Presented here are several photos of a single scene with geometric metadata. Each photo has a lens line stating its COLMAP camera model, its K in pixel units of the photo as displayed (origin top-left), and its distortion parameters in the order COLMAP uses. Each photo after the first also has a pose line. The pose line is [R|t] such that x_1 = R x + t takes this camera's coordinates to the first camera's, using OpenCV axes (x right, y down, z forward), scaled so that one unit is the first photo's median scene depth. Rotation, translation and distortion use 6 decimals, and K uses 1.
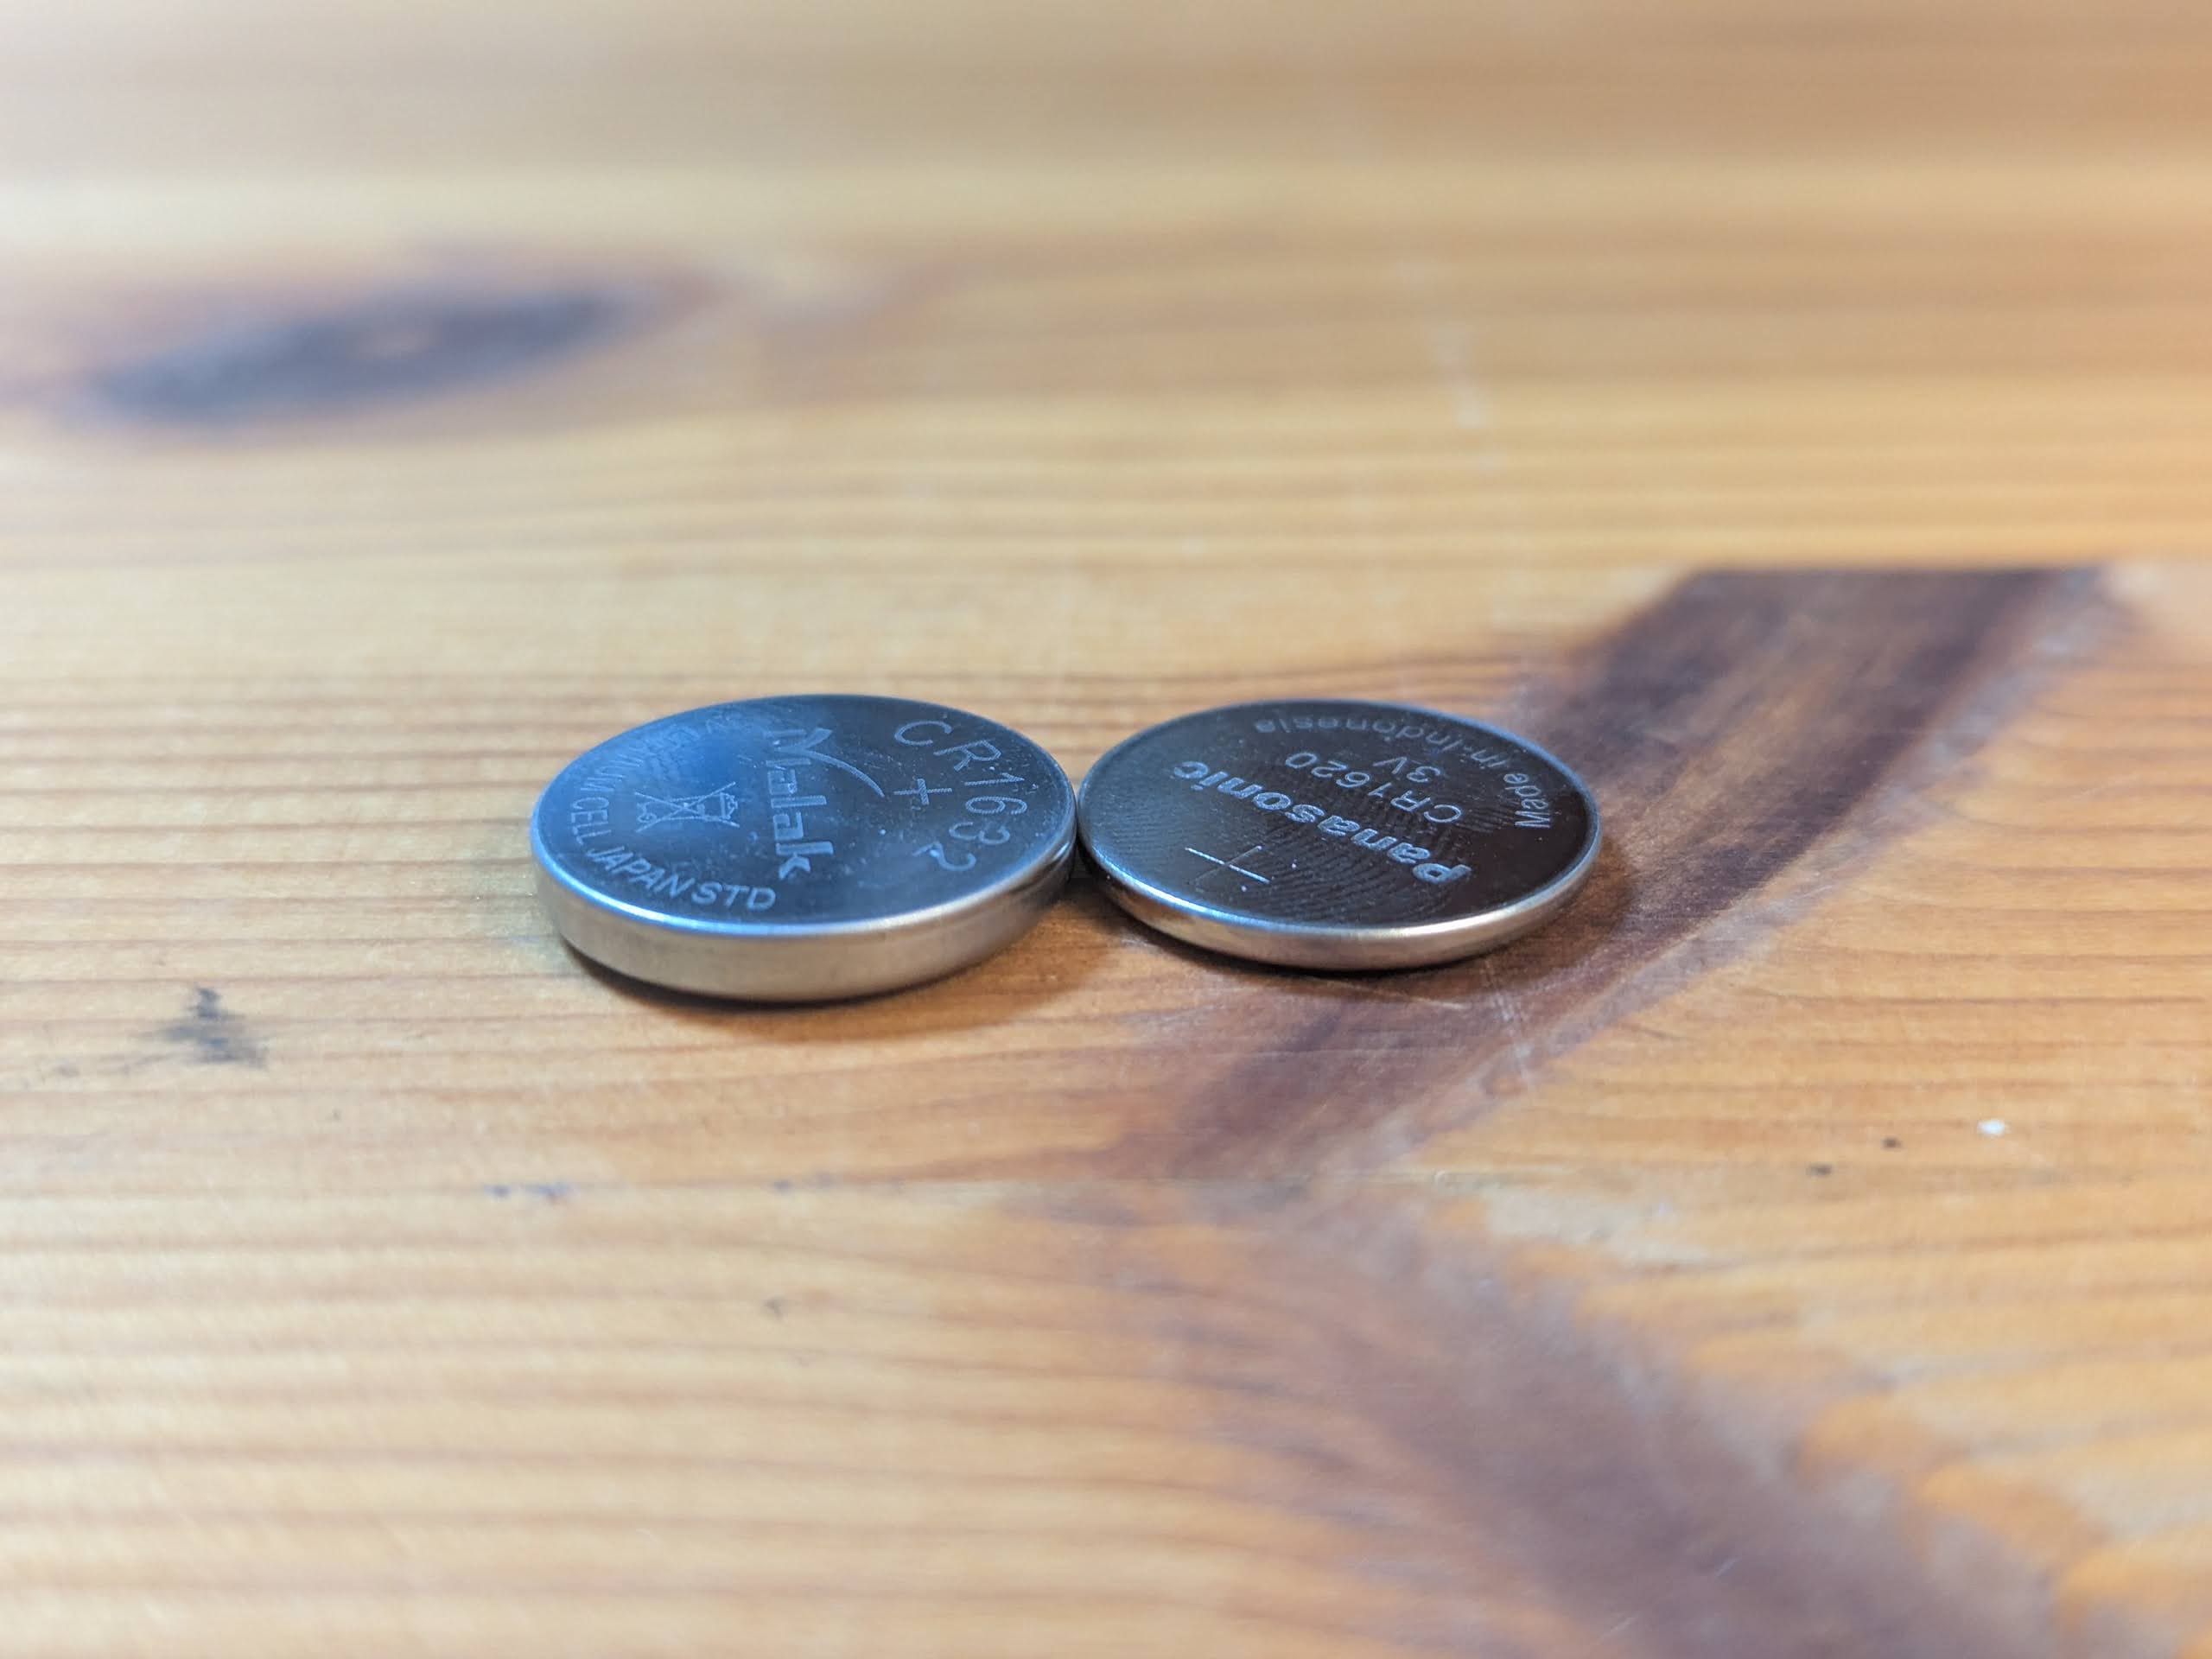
lens RADIAL K [[3491.0, 0, 1141.2], [0, 3491.0, 875.0], [0, 0, 1]] dist [-0.009876, 0.000000]
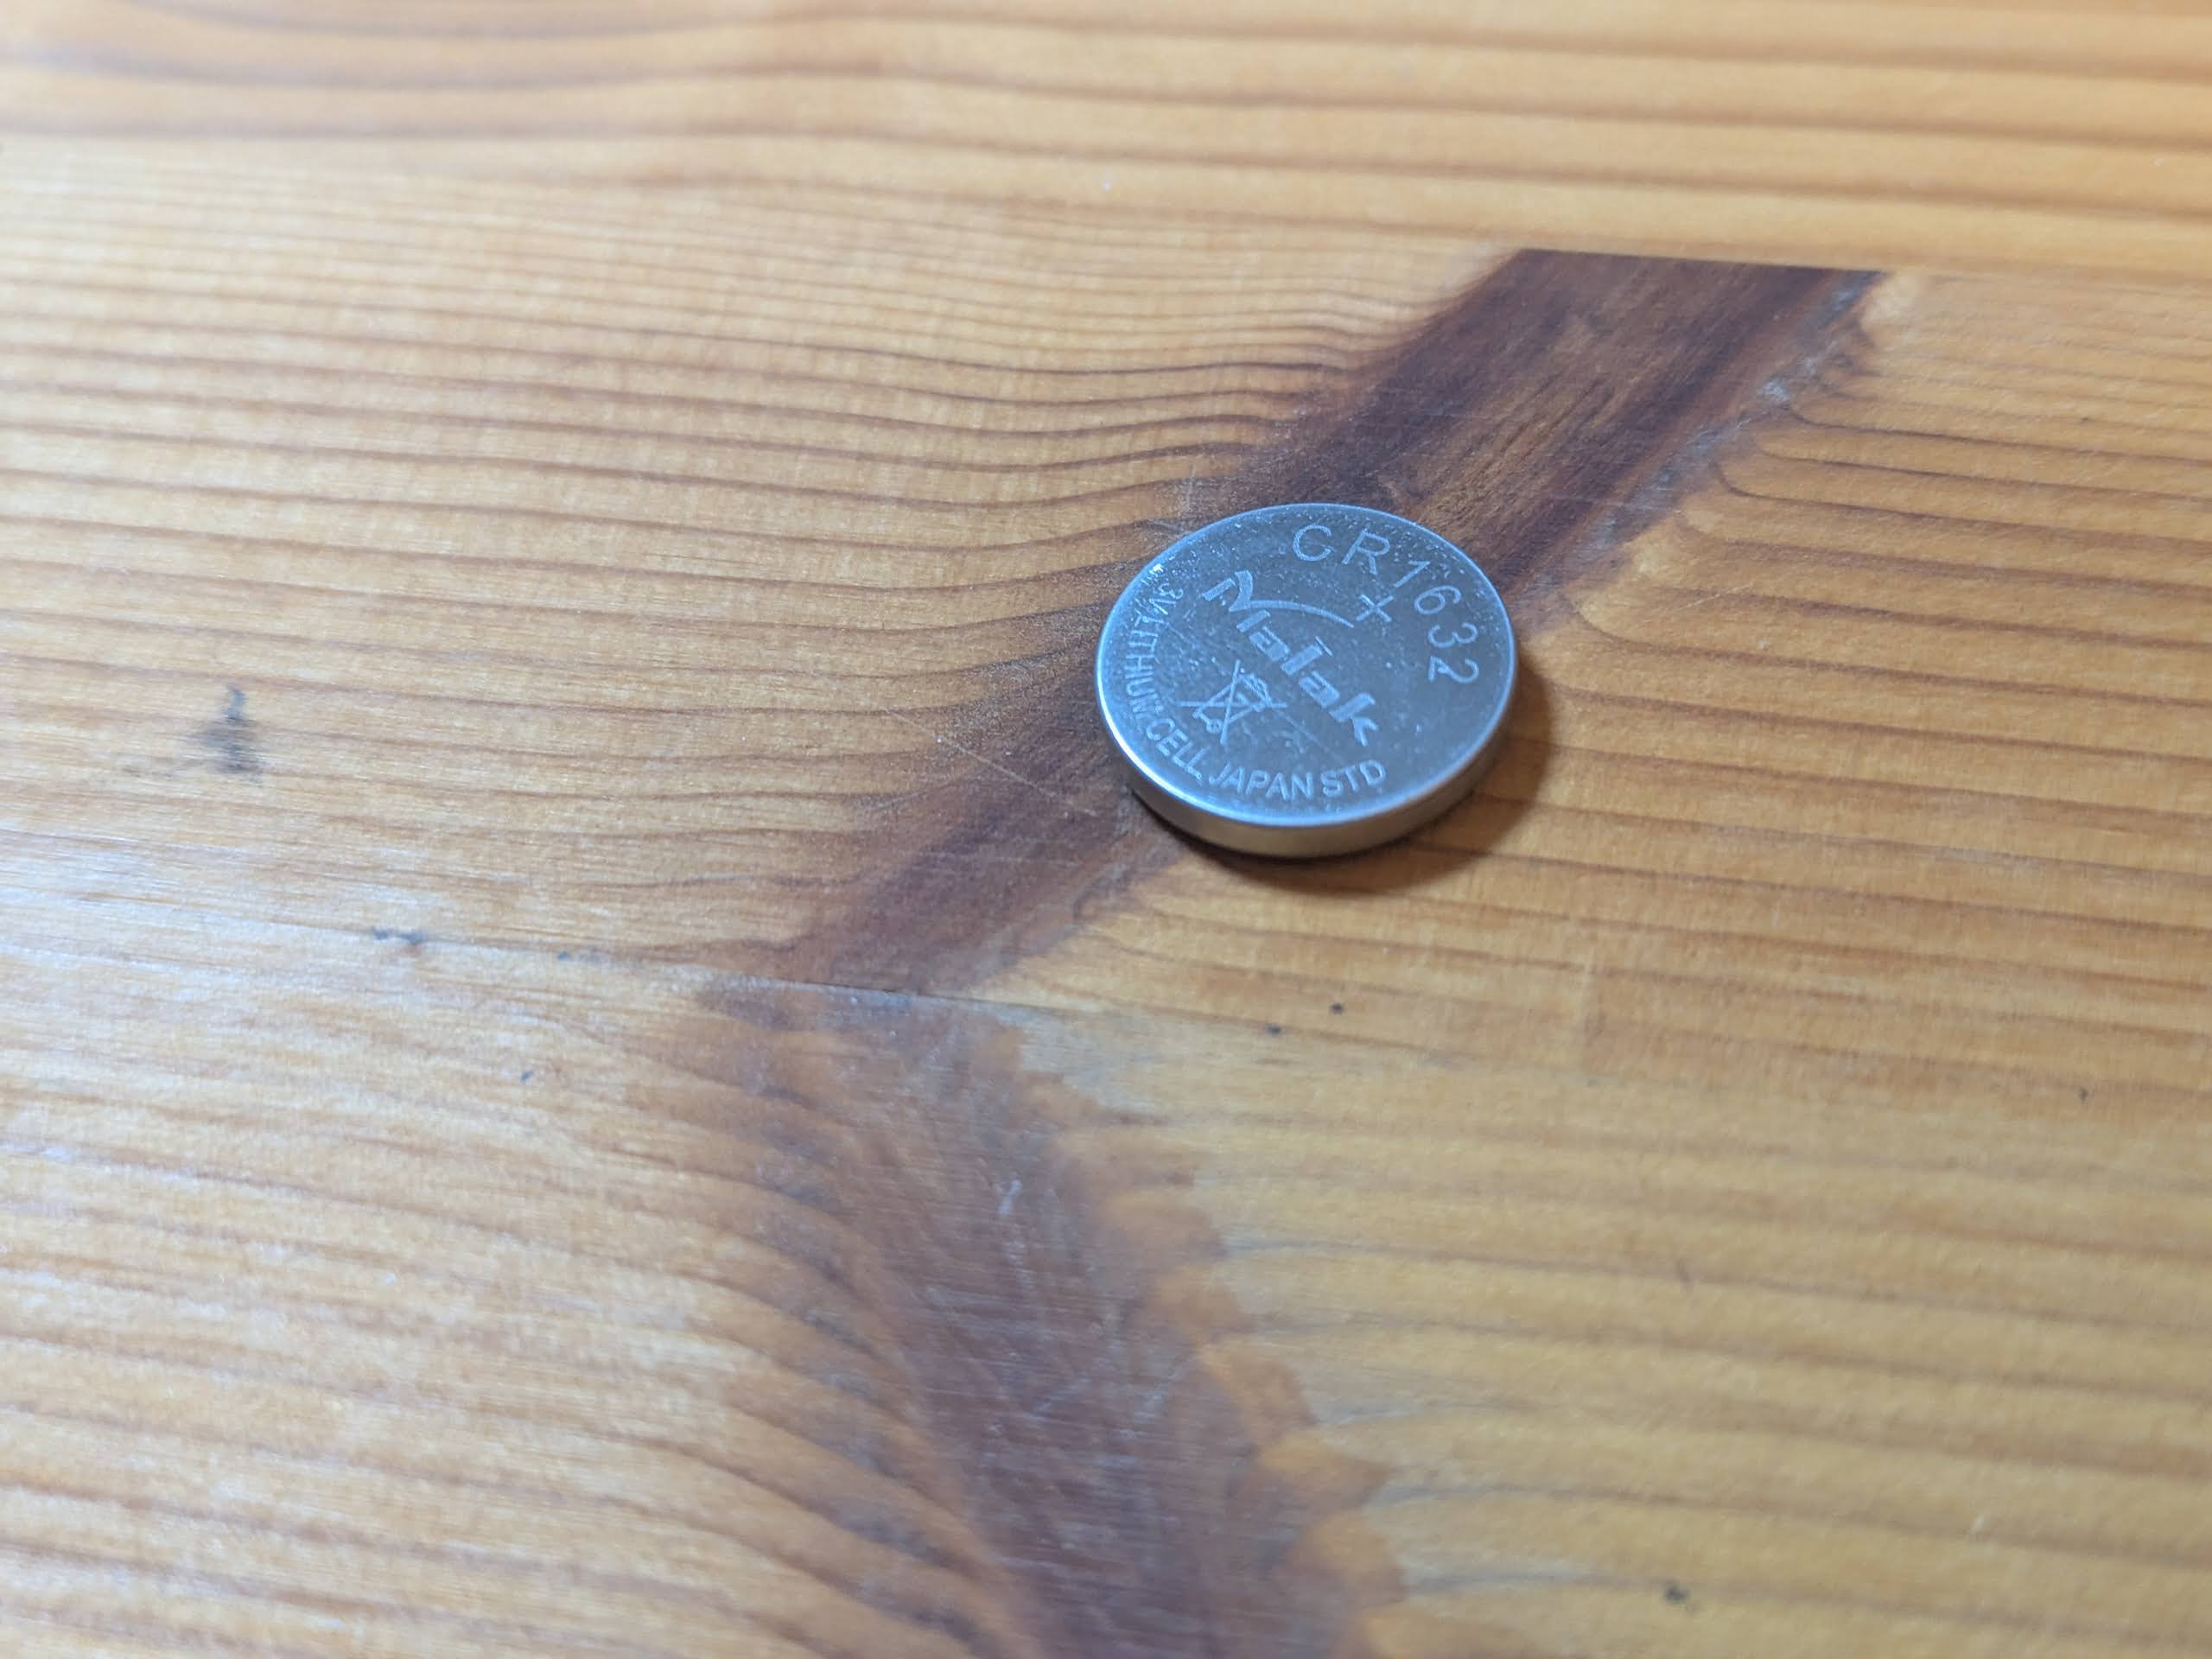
lens RADIAL K [[3491.0, 0, 1100.8], [0, 3491.0, 851.8], [0, 0, 1]] dist [-0.009876, 0.000000]
pose [[0.967672, 0.118015, -0.222897, 0.409884], [-0.005301, 0.893092, 0.449843, -0.571686], [0.252156, -0.434119, 0.864846, -0.164926]]
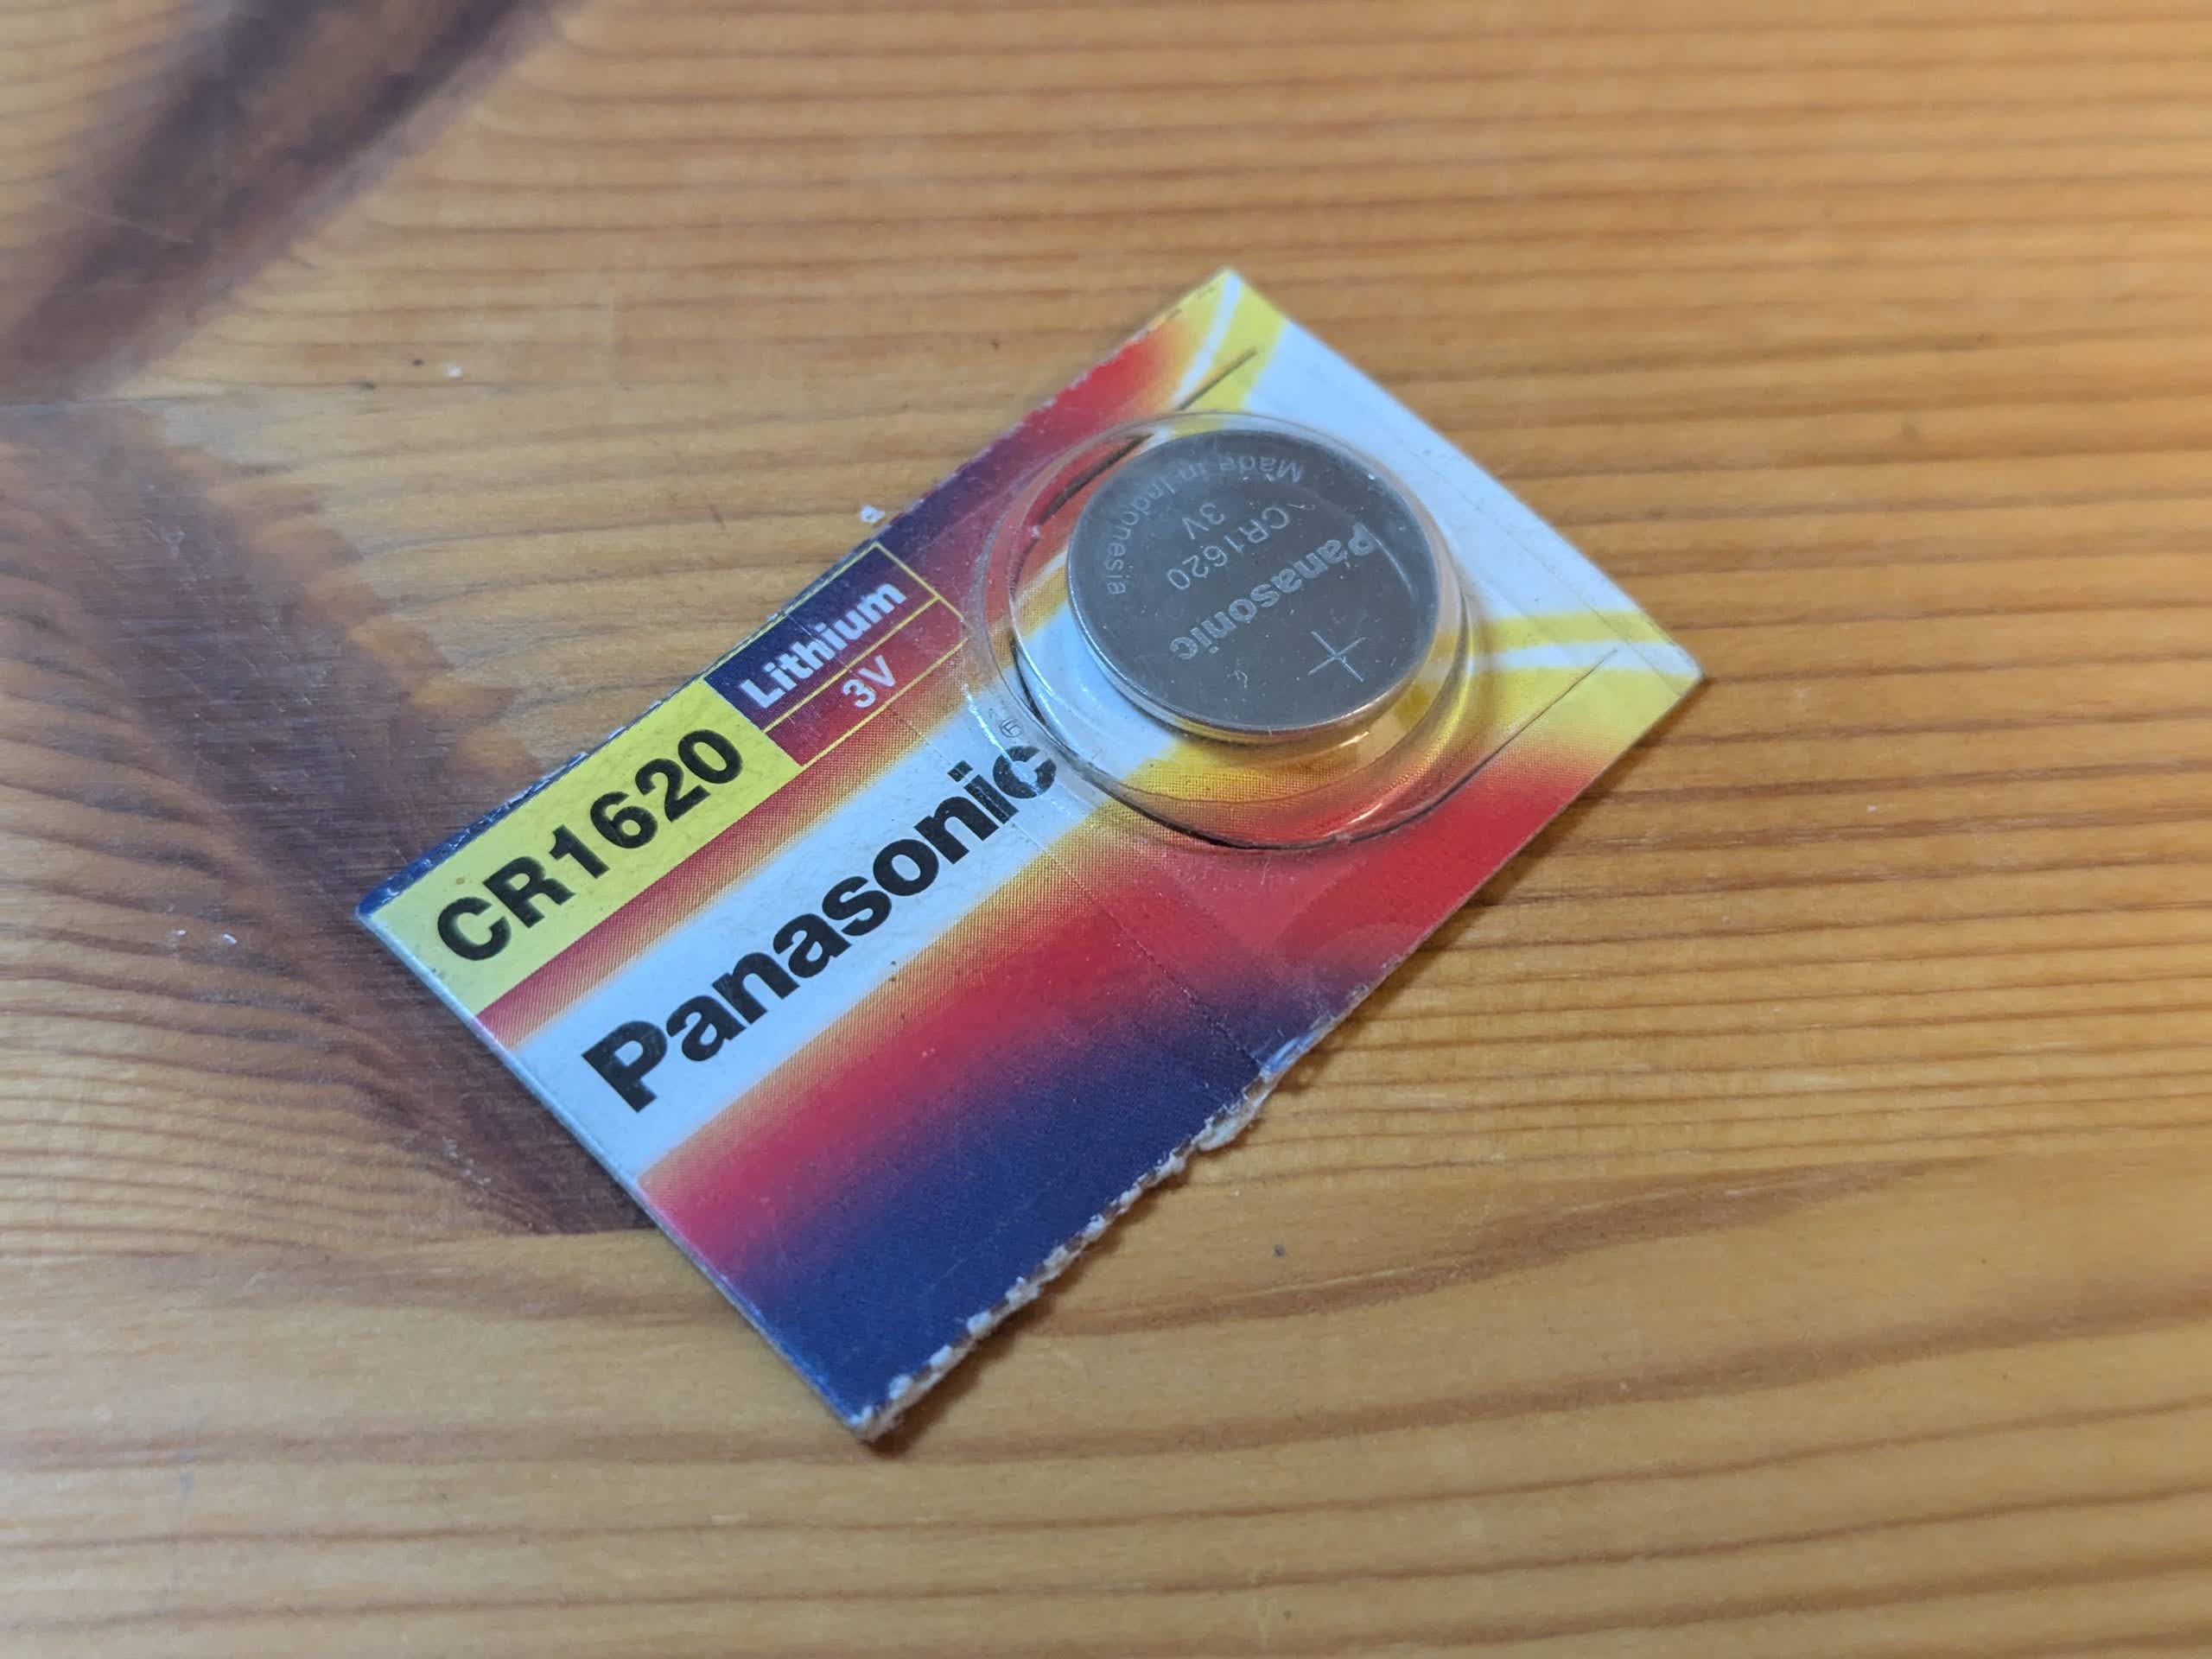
lens RADIAL K [[3491.0, 0, 1118.6], [0, 3491.0, 842.9], [0, 0, 1]] dist [-0.009876, 0.000000]
pose [[0.998672, -0.025894, 0.044532, 0.461556], [-0.001997, 0.844365, 0.535765, -0.618089], [-0.051474, -0.535142, 0.843192, -0.557142]]
